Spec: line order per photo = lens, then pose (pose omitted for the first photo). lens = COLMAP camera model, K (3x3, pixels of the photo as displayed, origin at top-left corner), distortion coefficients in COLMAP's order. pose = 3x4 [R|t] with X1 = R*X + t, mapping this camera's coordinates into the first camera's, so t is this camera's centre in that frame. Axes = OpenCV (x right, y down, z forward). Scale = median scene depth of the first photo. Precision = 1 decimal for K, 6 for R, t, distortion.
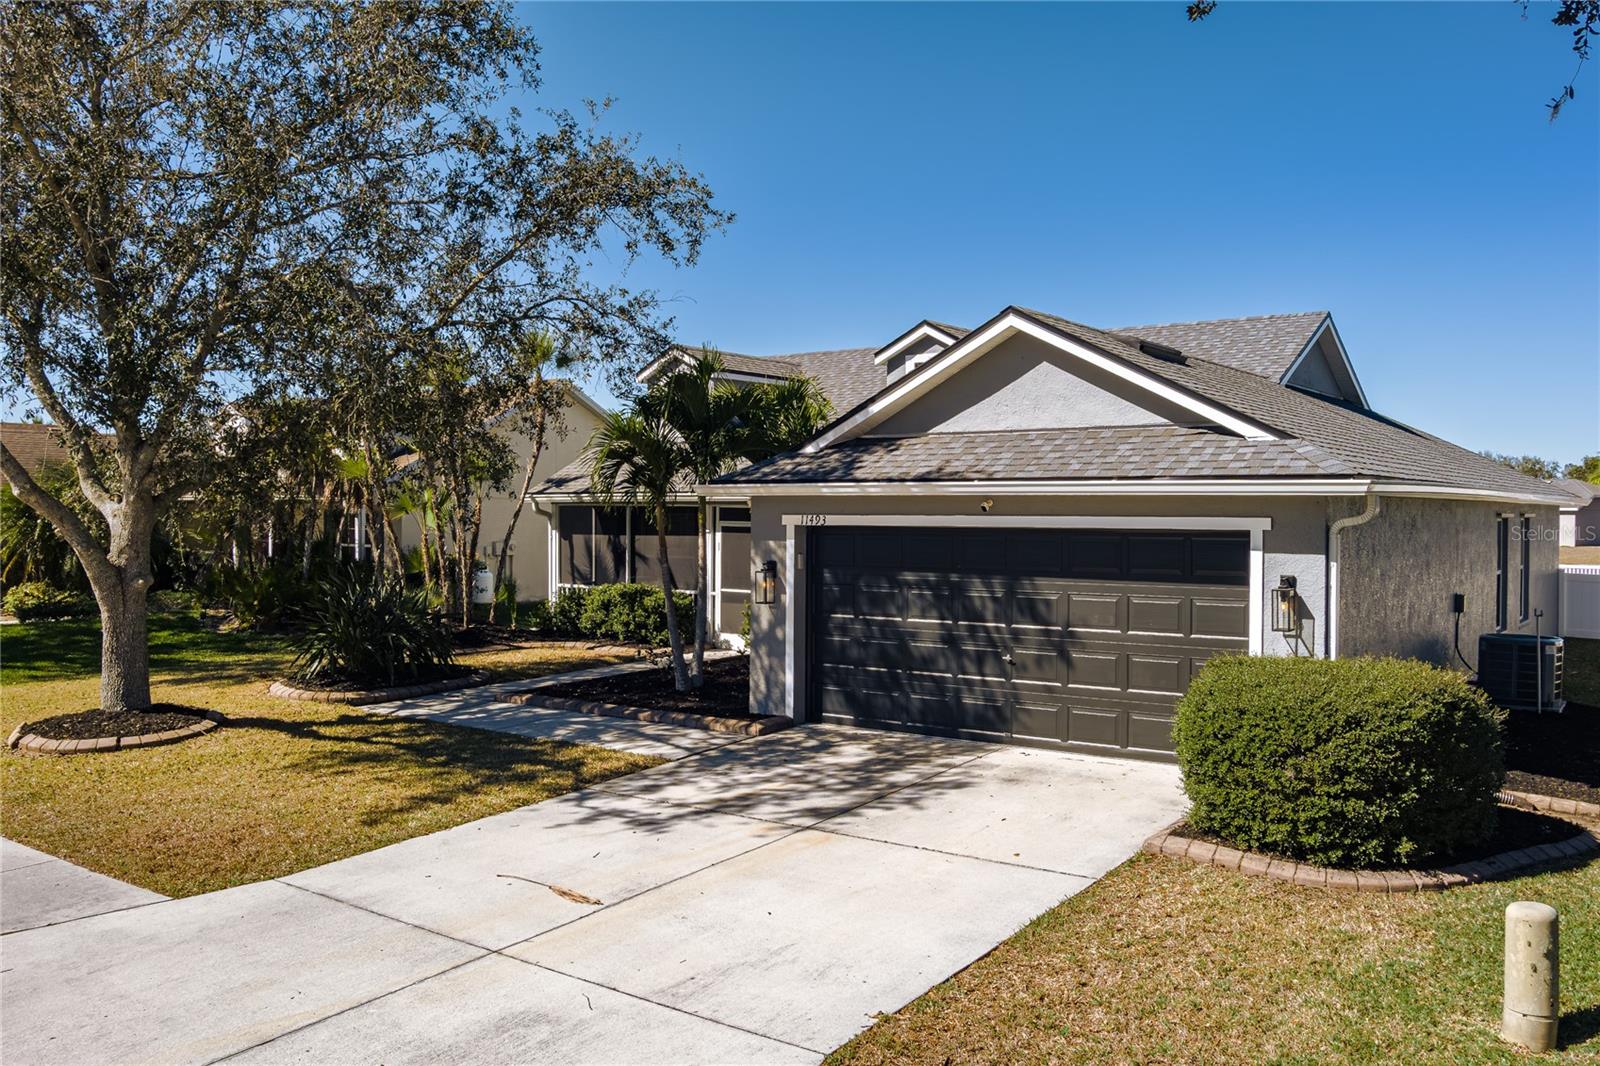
lens RADIAL K [[1305.7, 0, 800.0], [0, 1305.7, 533.0], [0, 0, 1]] dist [-0.053510, -0.003924]
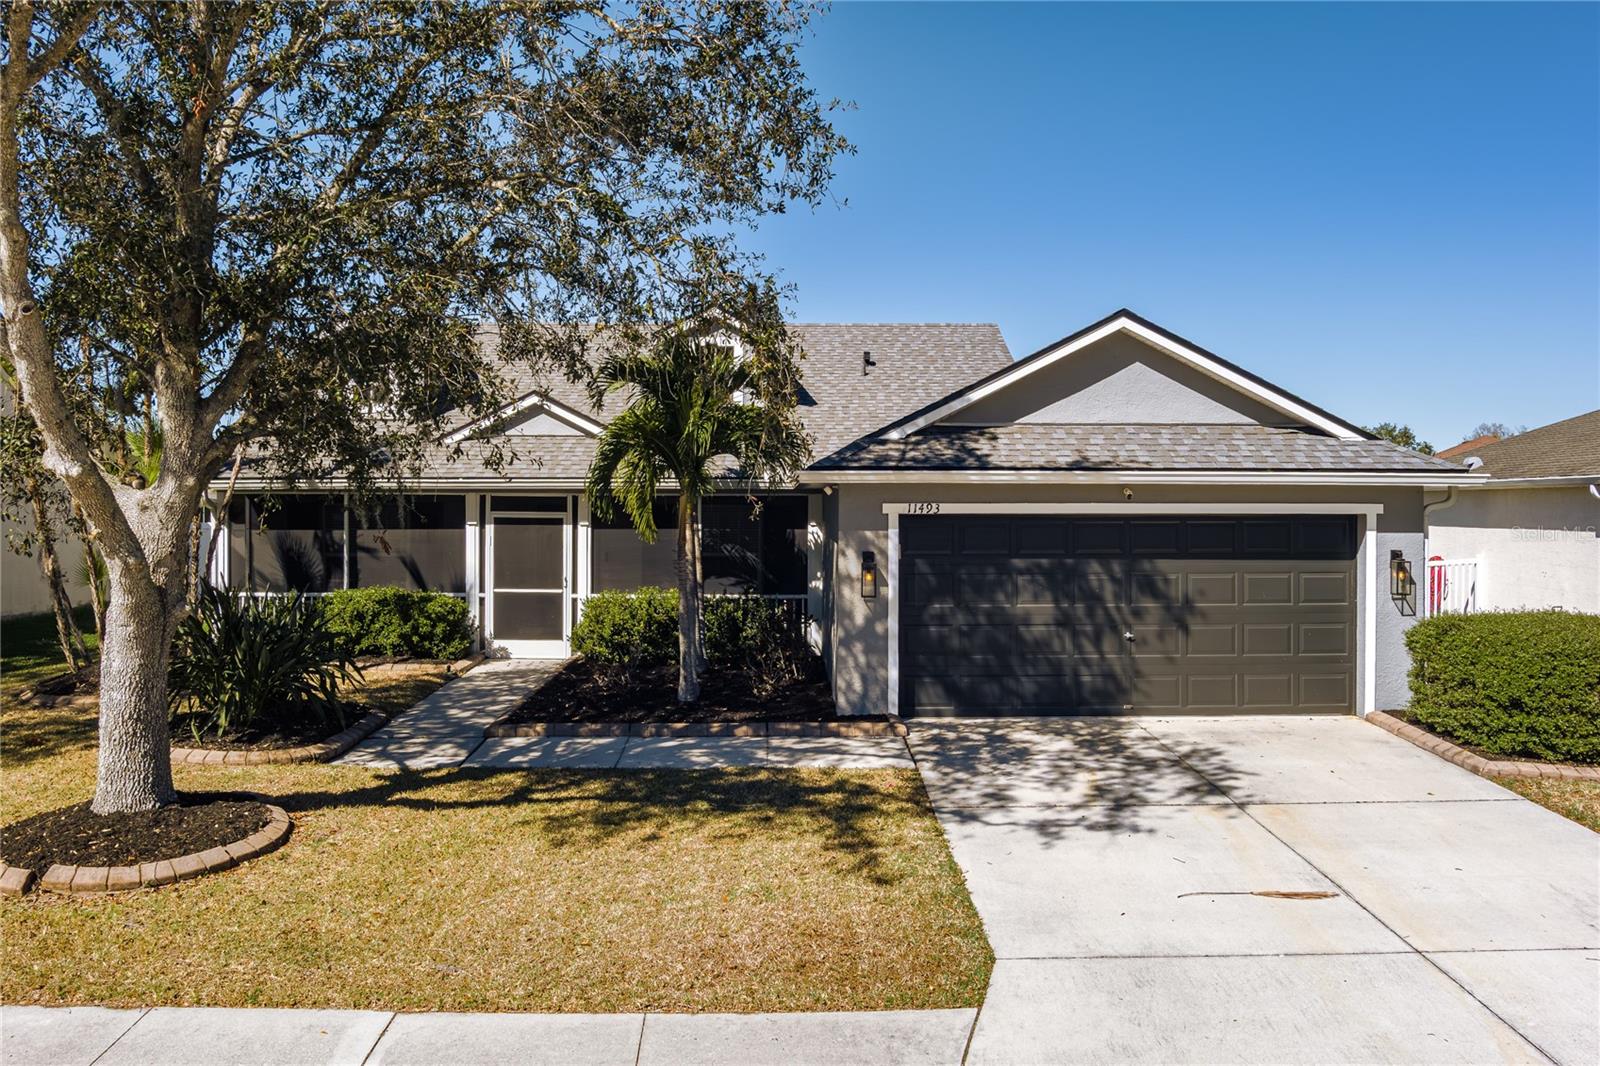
lens RADIAL K [[1312.5, 0, 800.4], [0, 1312.5, 505.4], [0, 0, 1]] dist [-0.065644, 0.002652]
pose [[0.796798, -0.004844, 0.604227, -0.699696], [0.012171, 0.999894, -0.008033, -0.005864], [-0.604124, 0.013755, 0.796772, 0.299194]]
